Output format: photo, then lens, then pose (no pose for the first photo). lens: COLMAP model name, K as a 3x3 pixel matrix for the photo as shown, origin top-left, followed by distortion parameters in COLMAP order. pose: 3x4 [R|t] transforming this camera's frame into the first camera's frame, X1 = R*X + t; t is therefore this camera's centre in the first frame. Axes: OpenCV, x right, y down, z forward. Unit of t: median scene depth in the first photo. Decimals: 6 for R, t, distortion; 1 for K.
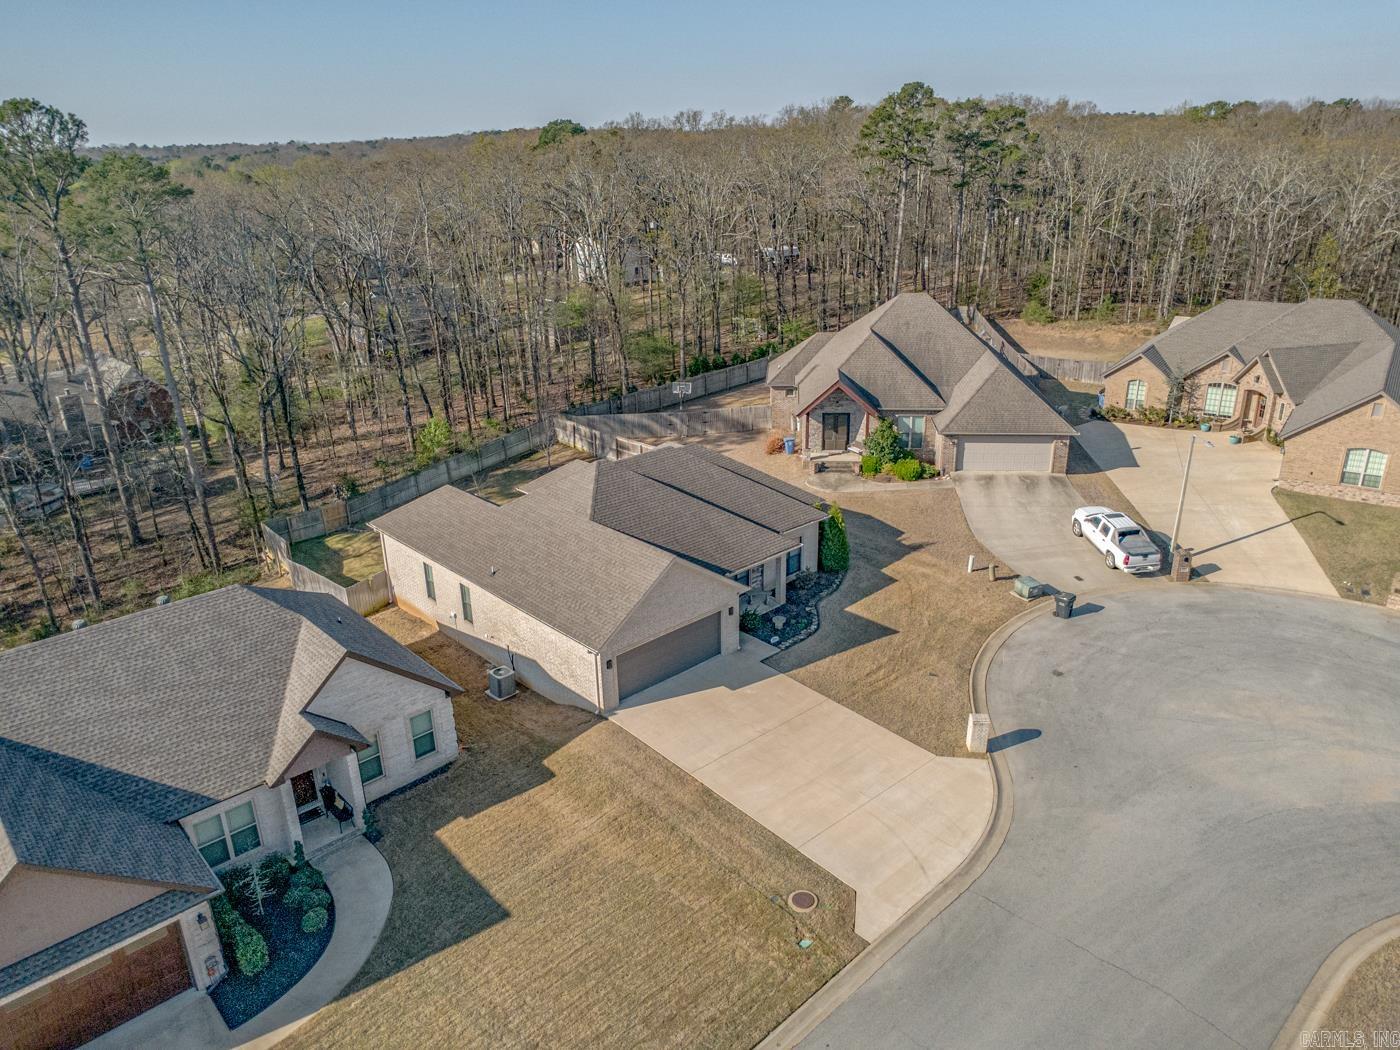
lens RADIAL K [[982.1, 0, 700.0], [0, 982.1, 525.0], [0, 0, 1]] dist [-0.001484, 0.008244]
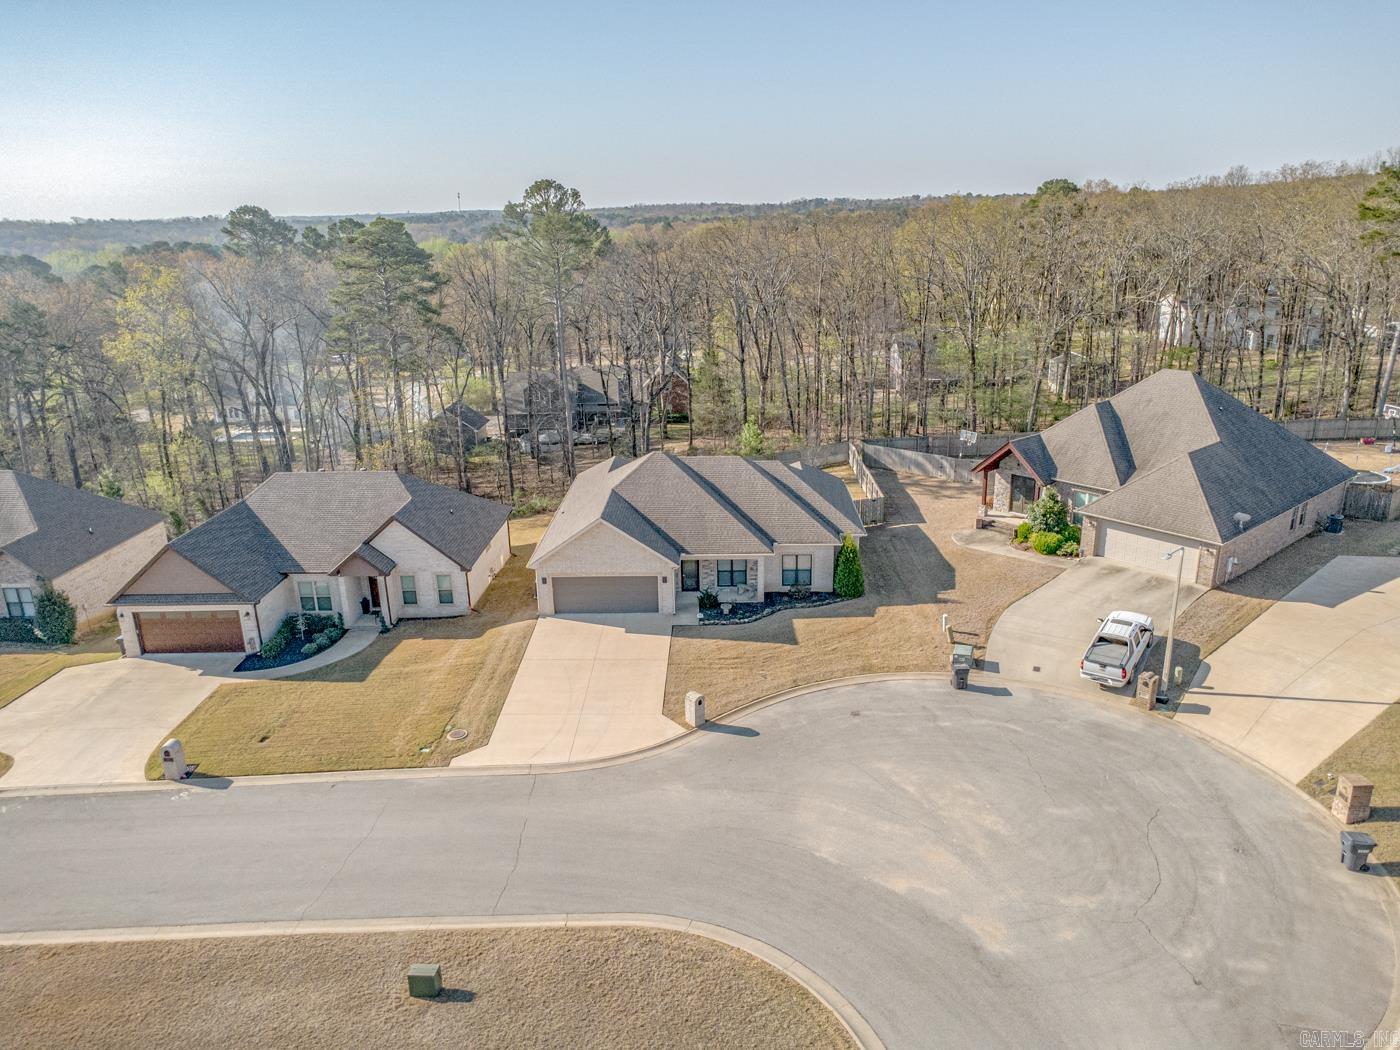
lens RADIAL K [[982.1, 0, 700.0], [0, 982.1, 525.0], [0, 0, 1]] dist [-0.001484, 0.008244]
pose [[0.719184, 0.220077, -0.659045, 0.800845], [-0.247566, 0.967426, 0.052899, -0.053215], [0.649219, 0.125113, 0.750241, 0.065693]]
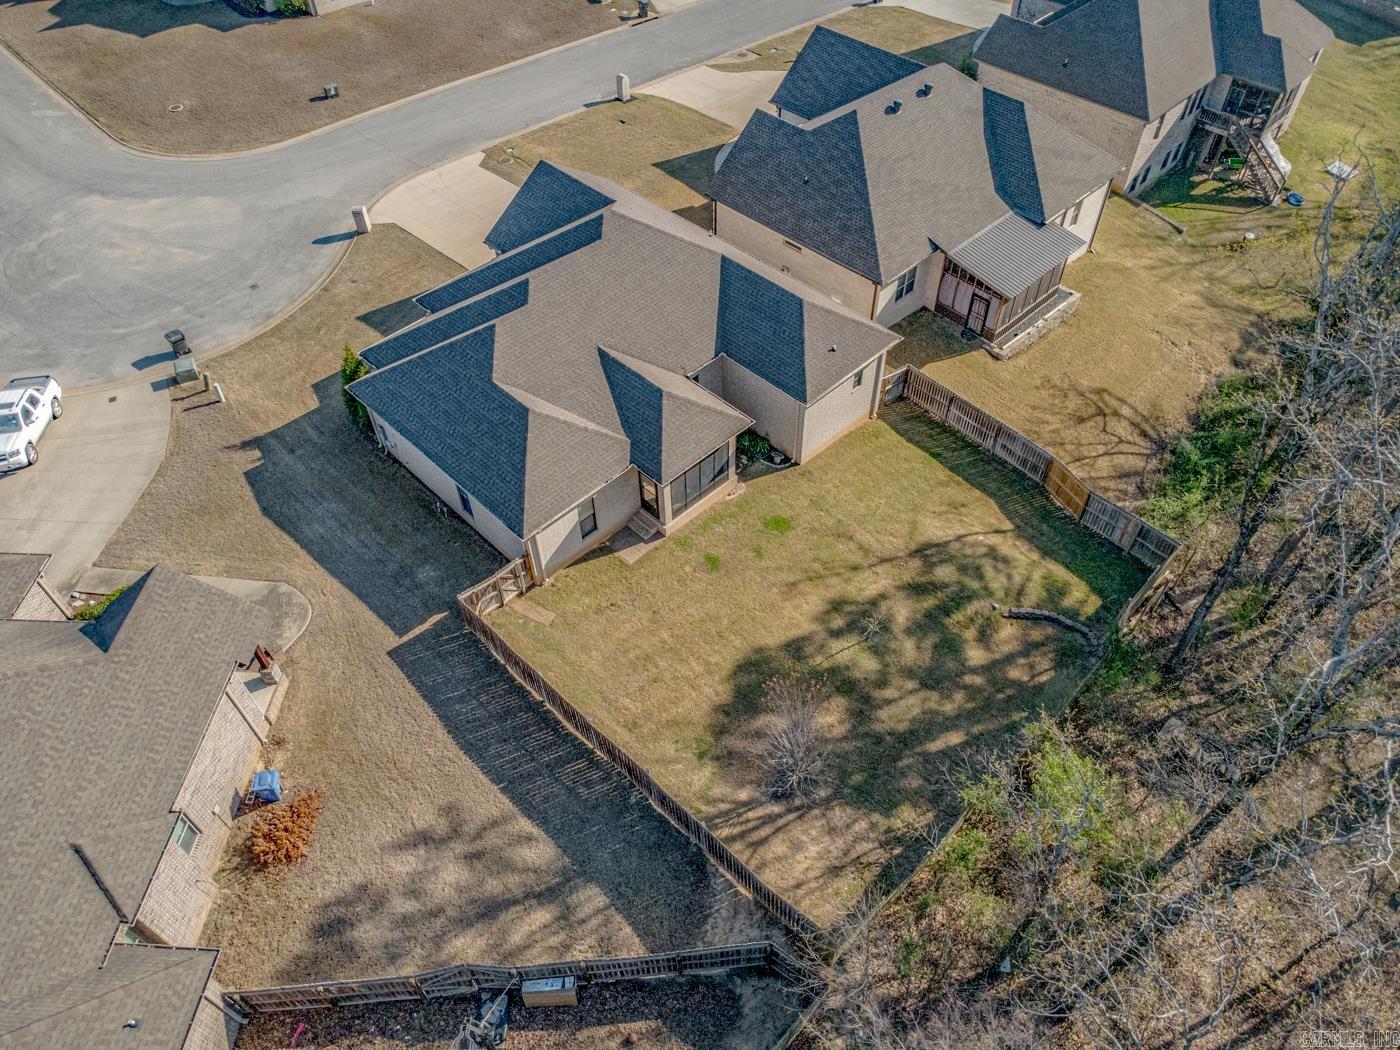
lens RADIAL K [[982.1, 0, 700.0], [0, 982.1, 525.0], [0, 0, 1]] dist [-0.001484, 0.008244]
pose [[-0.998493, 0.054831, 0.002169, -0.171358], [0.021230, 0.349560, 0.936673, -0.811825], [0.050600, 0.935308, -0.350198, 1.568490]]
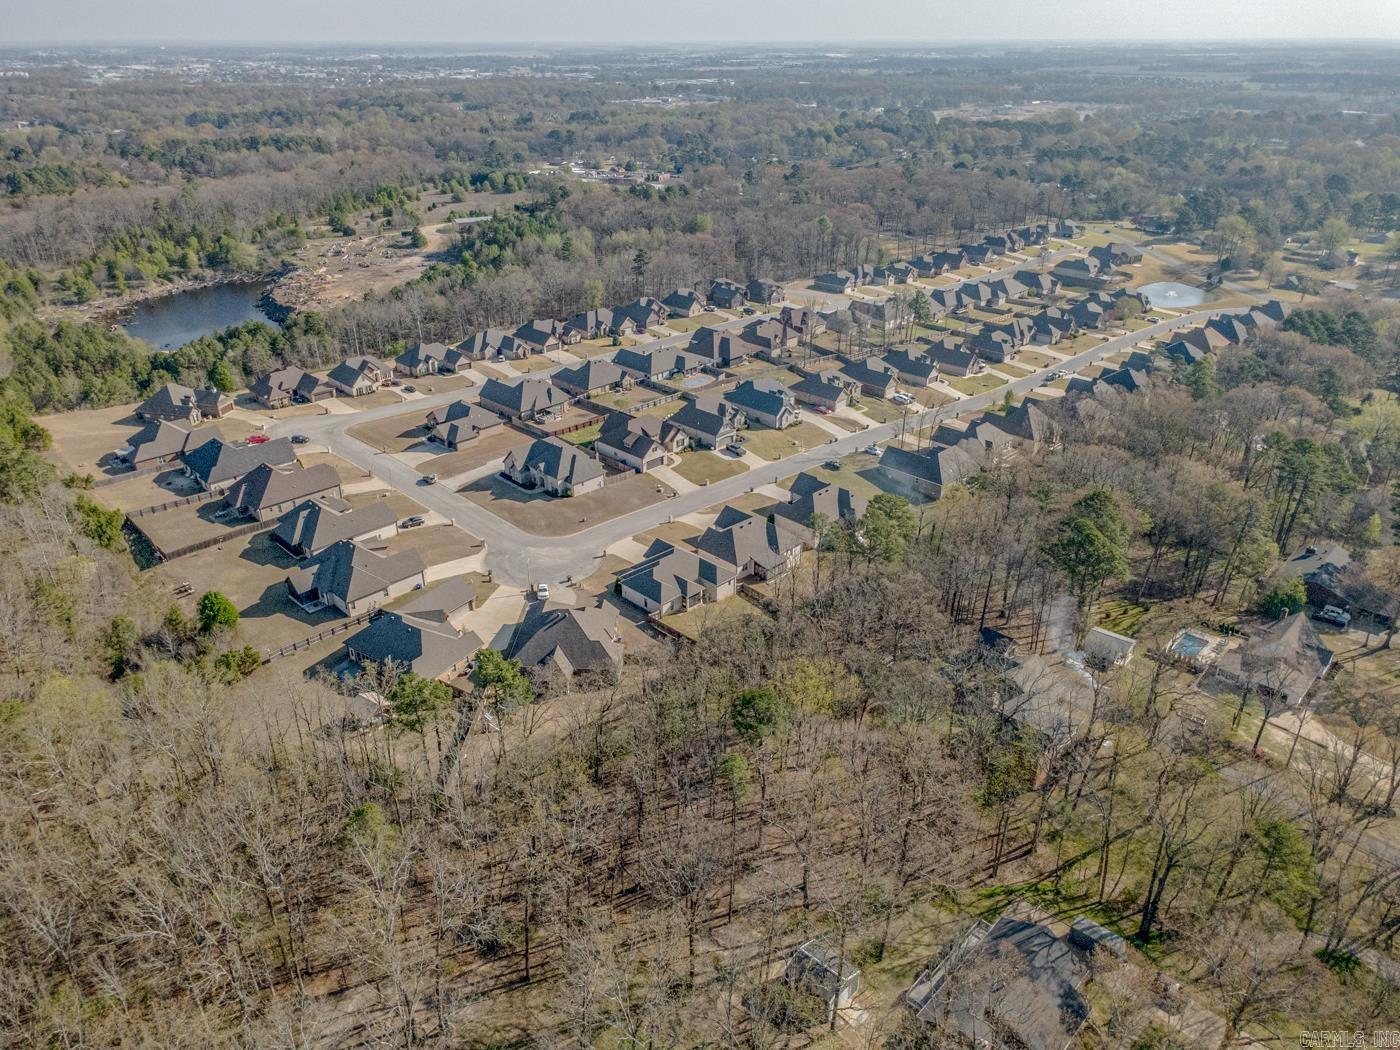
lens RADIAL K [[982.1, 0, 700.0], [0, 982.1, 525.0], [0, 0, 1]] dist [-0.001484, 0.008244]
pose [[-0.998322, 0.044772, -0.036726, -0.055929], [0.003089, 0.674484, 0.738283, -3.267841], [0.057825, 0.736931, -0.673490, 3.770752]]
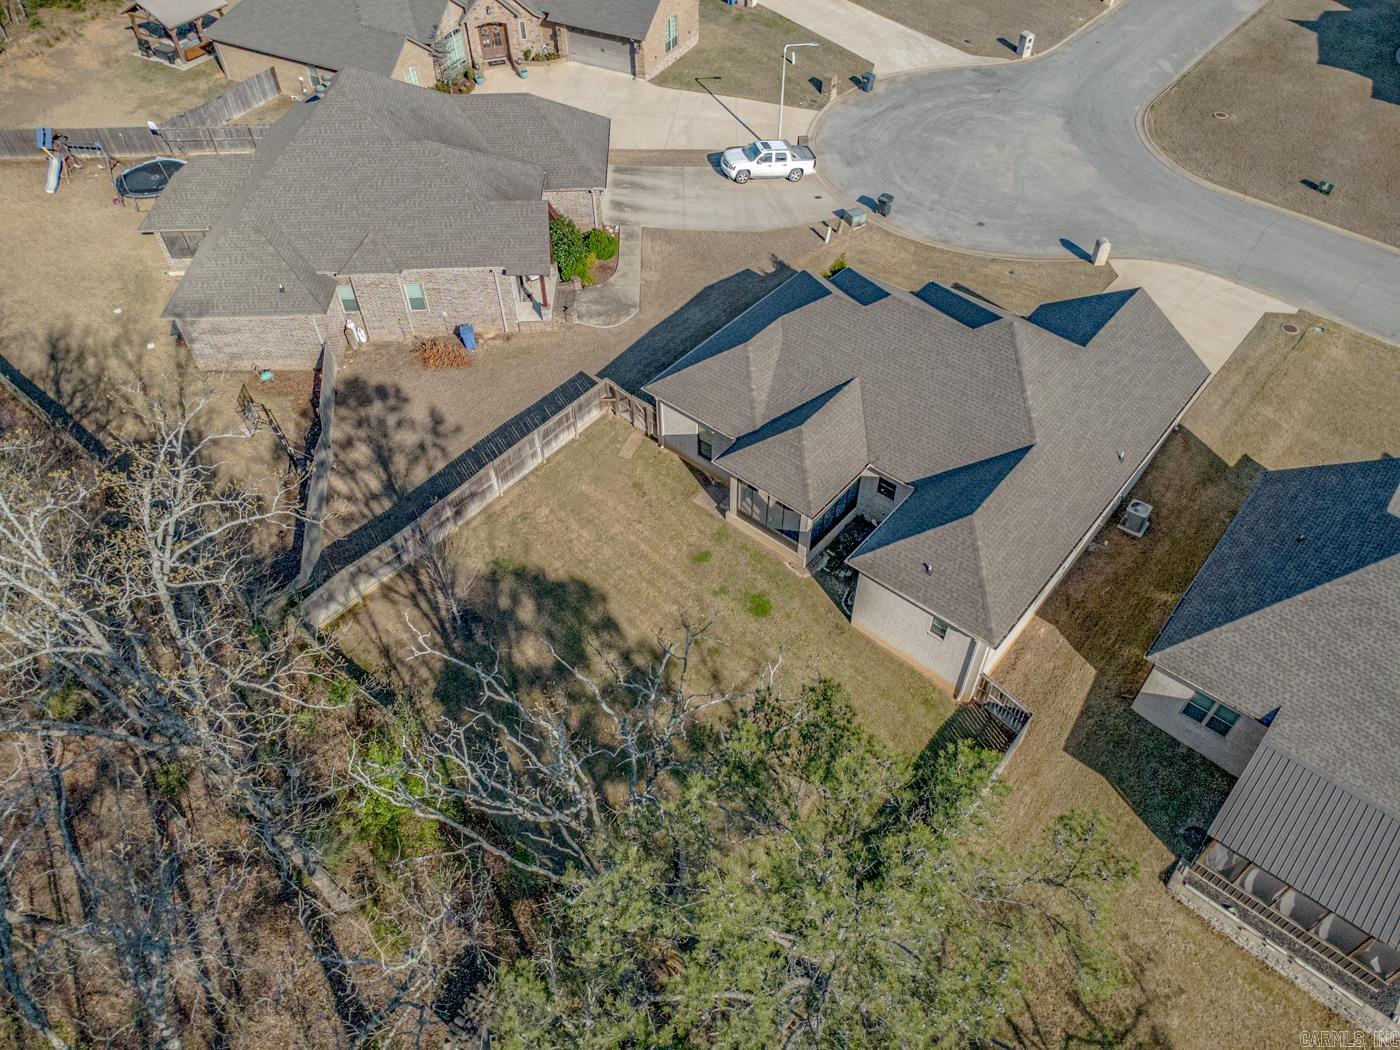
lens RADIAL K [[982.1, 0, 700.0], [0, 982.1, 525.0], [0, 0, 1]] dist [-0.001484, 0.008244]
pose [[-0.130338, -0.716400, 0.685407, -0.771838], [0.368981, 0.606600, 0.704194, -0.654386], [-0.920253, 0.344685, 0.185275, 1.126326]]
